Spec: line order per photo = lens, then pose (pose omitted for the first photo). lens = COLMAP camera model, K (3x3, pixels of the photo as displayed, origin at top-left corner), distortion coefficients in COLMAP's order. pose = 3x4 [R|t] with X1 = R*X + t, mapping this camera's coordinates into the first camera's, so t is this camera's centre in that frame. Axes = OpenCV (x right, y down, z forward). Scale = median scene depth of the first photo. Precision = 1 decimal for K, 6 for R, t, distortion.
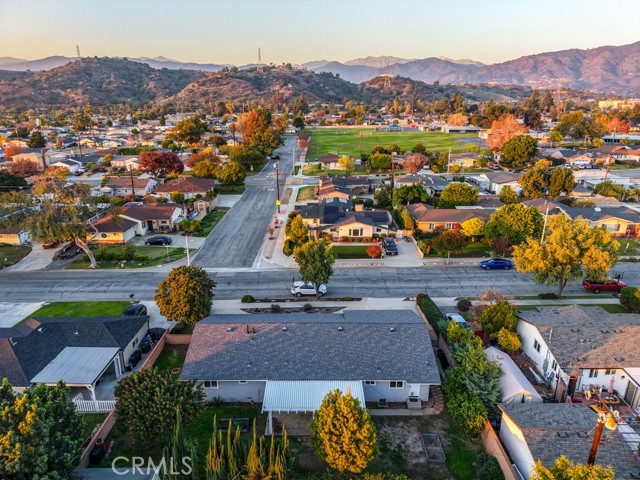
lens RADIAL K [[430.0, 0, 320.0], [0, 430.0, 240.0], [0, 0, 1]] dist [0.023570, -0.028771]
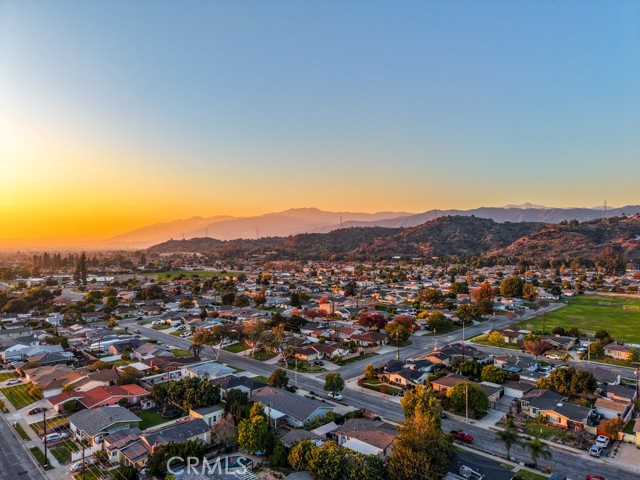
lens RADIAL K [[430.0, 0, 320.0], [0, 430.0, 240.0], [0, 0, 1]] dist [0.023570, -0.028771]
pose [[0.707839, -0.002546, -0.706369, 0.109943], [-0.218473, 0.950173, -0.222352, -0.010027], [0.671739, 0.311713, 0.672014, -0.057089]]
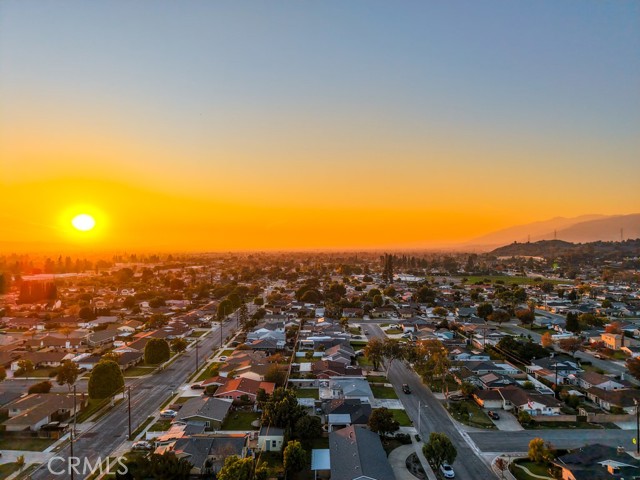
lens RADIAL K [[430.0, 0, 320.0], [0, 430.0, 240.0], [0, 0, 1]] dist [0.023570, -0.028771]
pose [[0.003182, -0.008532, -0.999959, 0.110155], [-0.312853, 0.949758, -0.009099, -0.036456], [0.949796, 0.312869, 0.000353, 0.025665]]
